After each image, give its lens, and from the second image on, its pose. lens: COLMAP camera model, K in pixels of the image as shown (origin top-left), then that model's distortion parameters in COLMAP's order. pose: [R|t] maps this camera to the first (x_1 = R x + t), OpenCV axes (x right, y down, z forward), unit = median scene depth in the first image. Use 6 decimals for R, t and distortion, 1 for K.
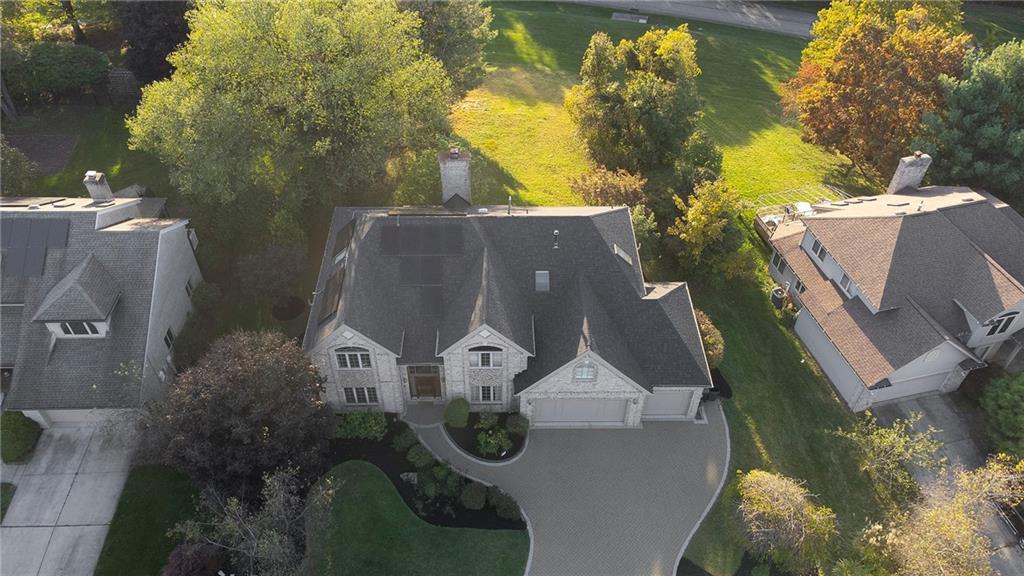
lens RADIAL K [[769.7, 0, 517.7], [0, 769.7, 285.7], [0, 0, 1]] dist [0.005960, 0.079282]
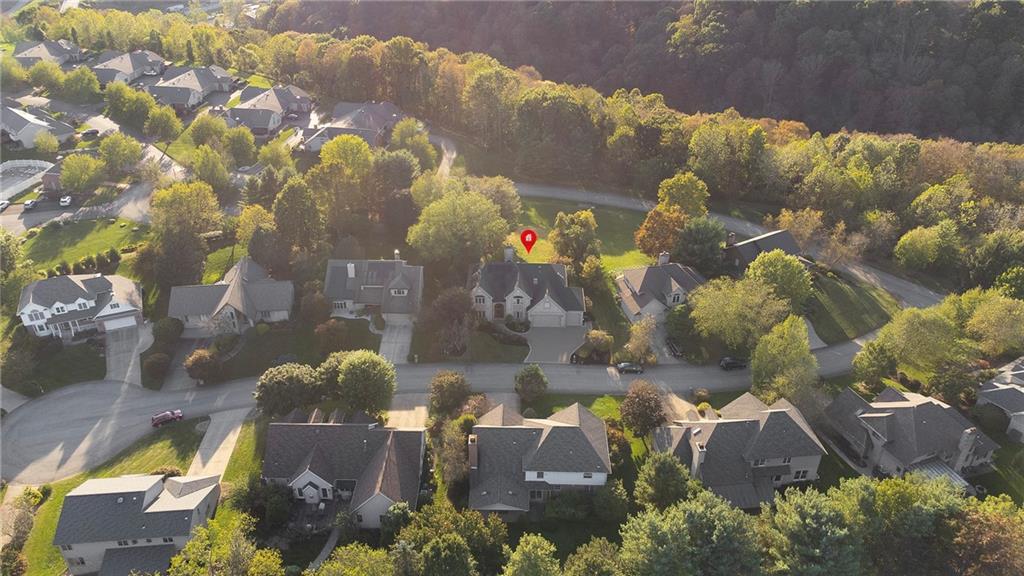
lens RADIAL K [[769.7, 0, 517.7], [0, 769.7, 285.7], [0, 0, 1]] dist [0.005960, 0.079282]
pose [[0.999467, 0.014941, -0.029038, 0.049571], [-0.021083, 0.974278, -0.224363, 0.726506], [0.024939, 0.224855, 0.974073, -2.143070]]
